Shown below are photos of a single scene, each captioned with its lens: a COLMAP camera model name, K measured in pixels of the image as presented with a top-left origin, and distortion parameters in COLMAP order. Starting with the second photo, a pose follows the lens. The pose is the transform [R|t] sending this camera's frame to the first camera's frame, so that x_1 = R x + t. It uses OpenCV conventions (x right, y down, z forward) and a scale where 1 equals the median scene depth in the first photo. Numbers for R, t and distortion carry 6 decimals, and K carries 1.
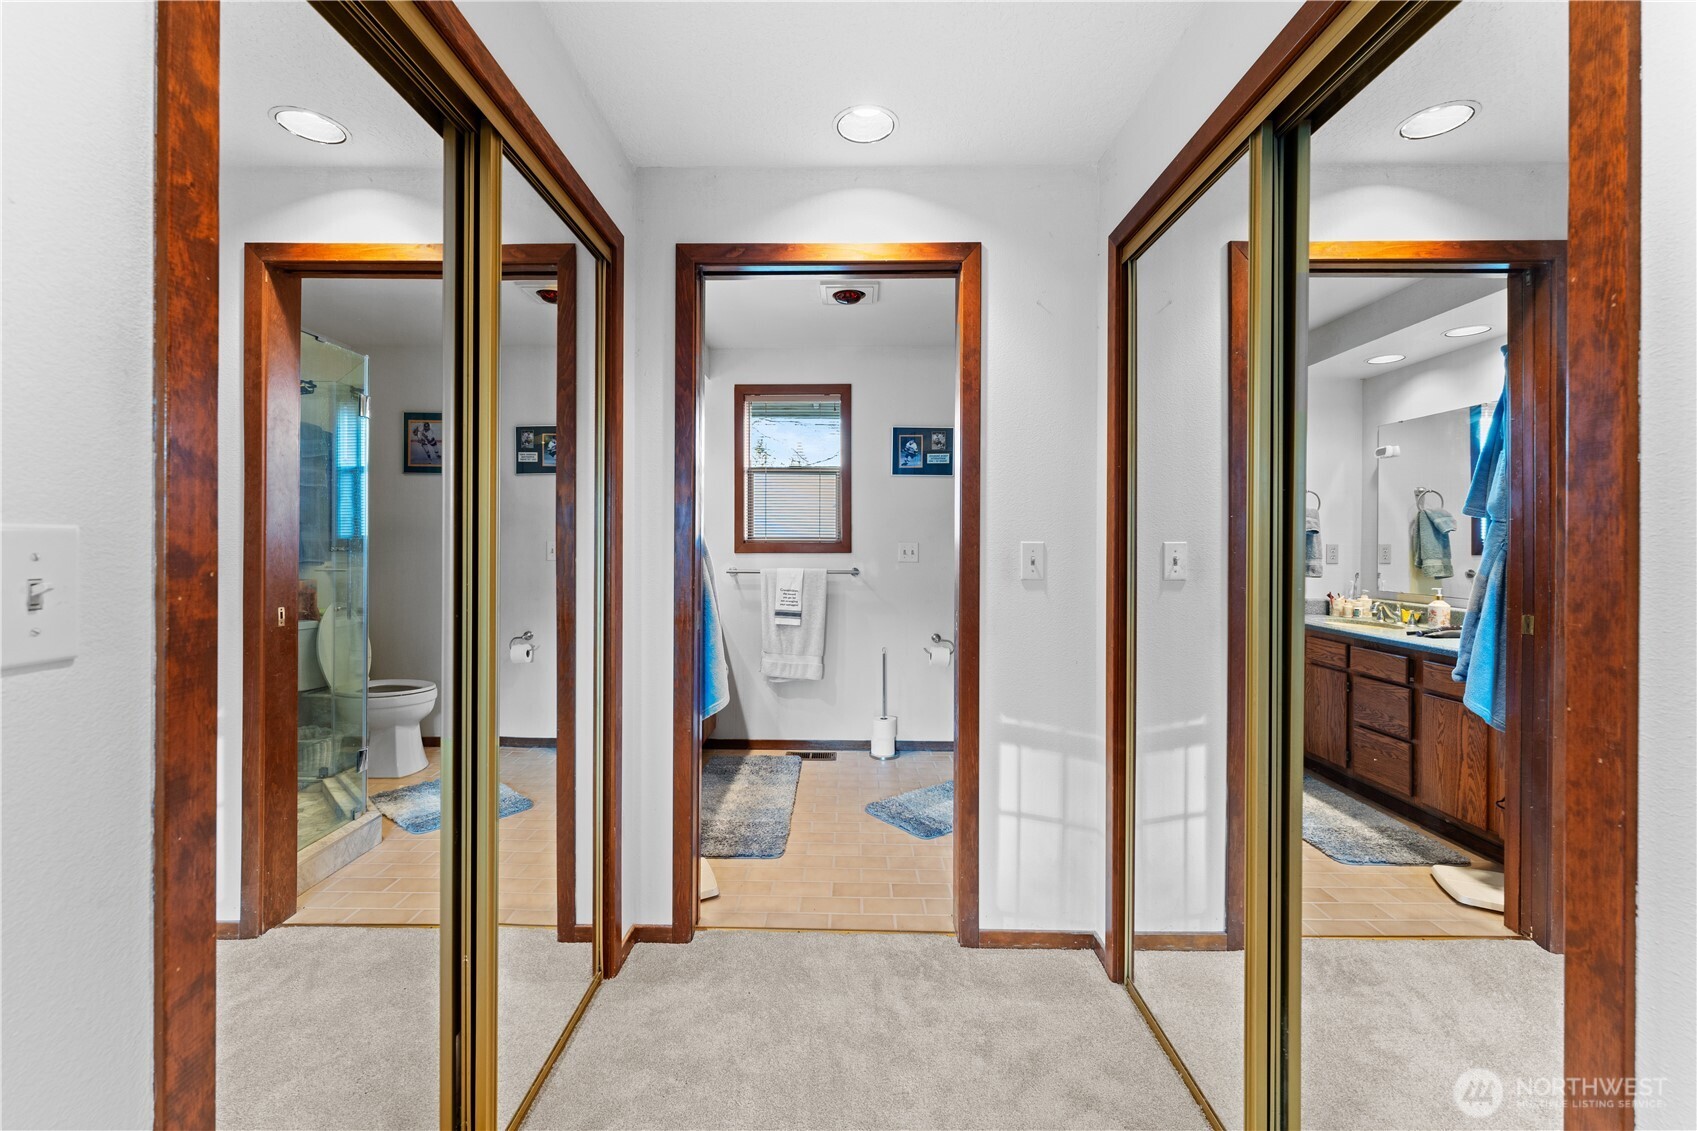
lens RADIAL K [[683.3, 0, 847.4], [0, 683.3, 556.8], [0, 0, 1]] dist [-0.007575, -0.000095]
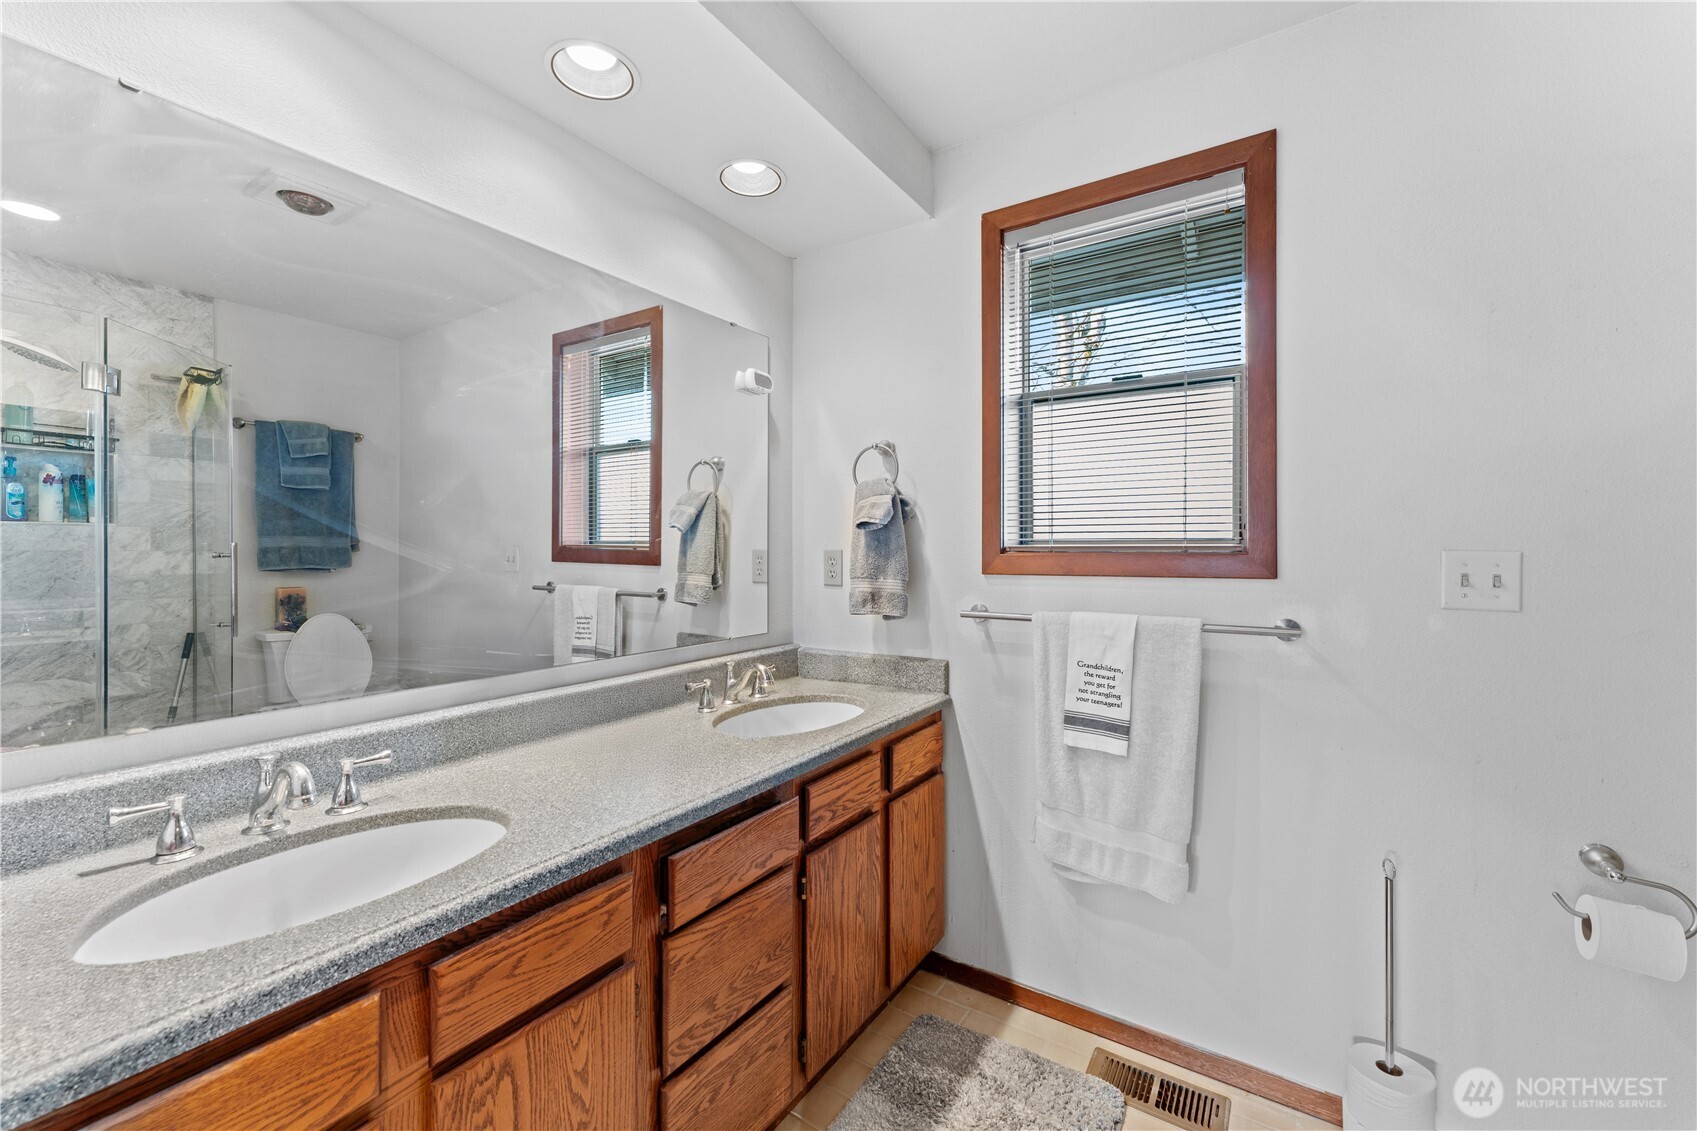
lens RADIAL K [[683.3, 0, 839.2], [0, 683.3, 557.1], [0, 0, 1]] dist [-0.007575, -0.000095]
pose [[0.845353, 0.001166, -0.534207, 0.002017], [-0.015285, 0.999641, -0.022004, -0.005626], [0.533990, 0.026766, 0.845067, 0.562629]]
